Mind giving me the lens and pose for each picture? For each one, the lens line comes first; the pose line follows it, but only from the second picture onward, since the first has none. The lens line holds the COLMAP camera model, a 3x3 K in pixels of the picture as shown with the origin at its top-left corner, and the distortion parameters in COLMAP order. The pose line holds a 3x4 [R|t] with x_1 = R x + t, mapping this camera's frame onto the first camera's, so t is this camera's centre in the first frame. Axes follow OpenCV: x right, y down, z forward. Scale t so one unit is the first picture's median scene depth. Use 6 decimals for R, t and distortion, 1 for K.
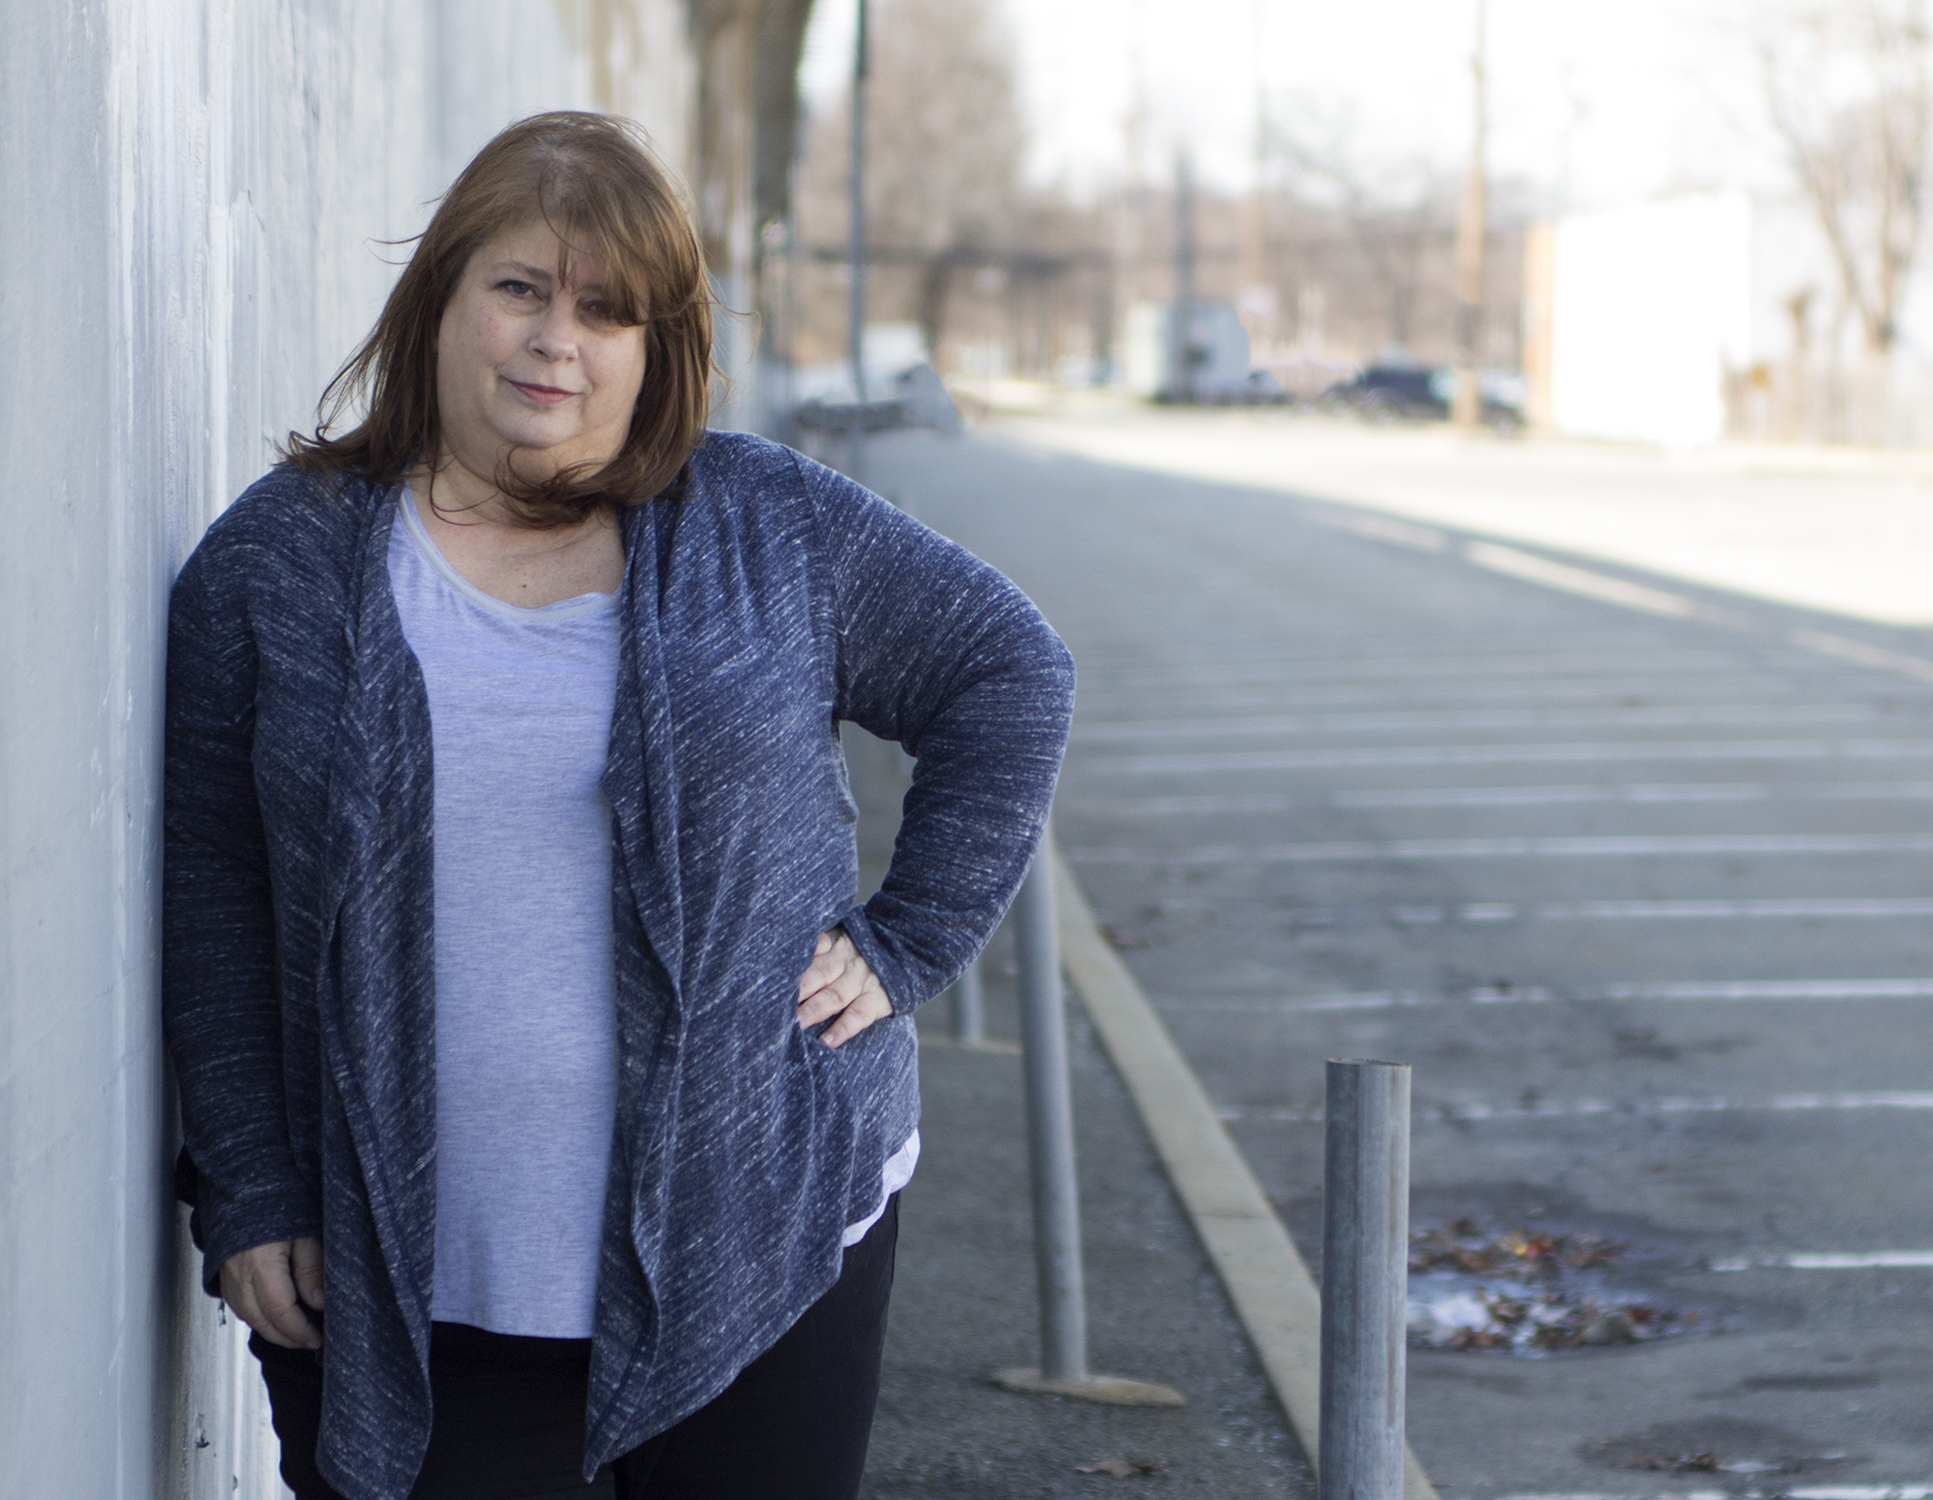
lens RADIAL K [[3949.5, 0, 966.5], [0, 3949.5, 750.0], [0, 0, 1]] dist [0.210910, 0.175354]
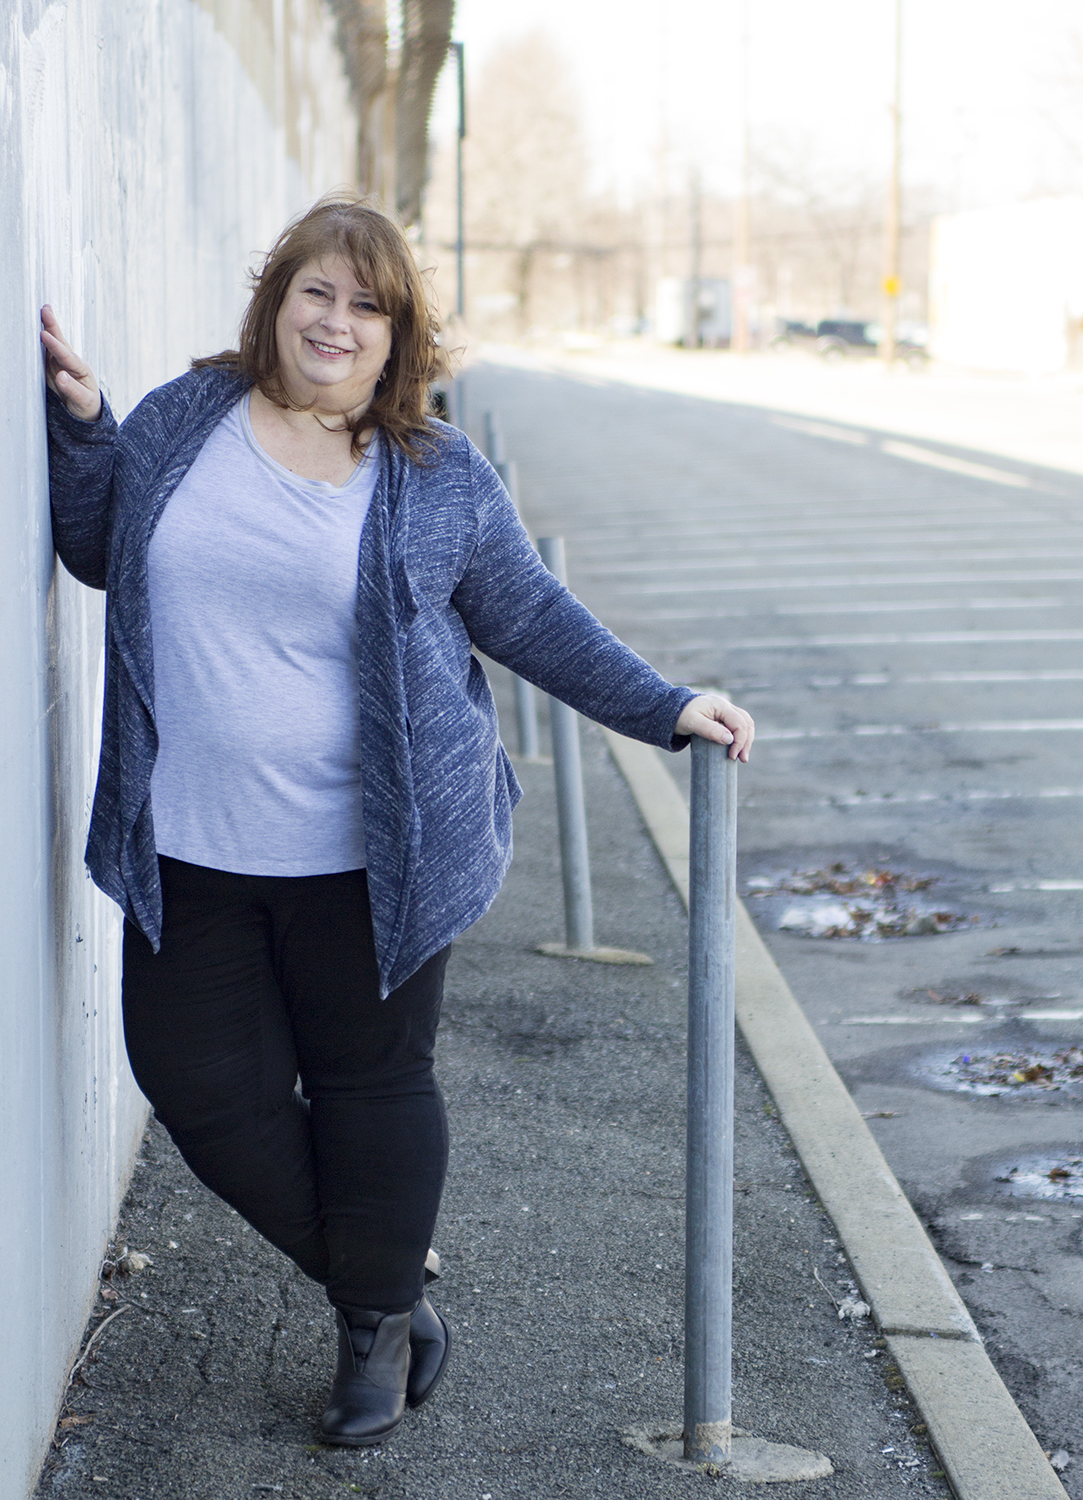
lens RADIAL K [[3544.0, 0, 541.5], [0, 3544.0, 750.0], [0, 0, 1]] dist [0.313363, 0.001536]
pose [[0.999630, -0.006067, -0.026510, 0.045176], [0.006875, 0.999511, 0.030506, 0.028744], [0.026312, -0.030677, 0.999183, -0.441988]]
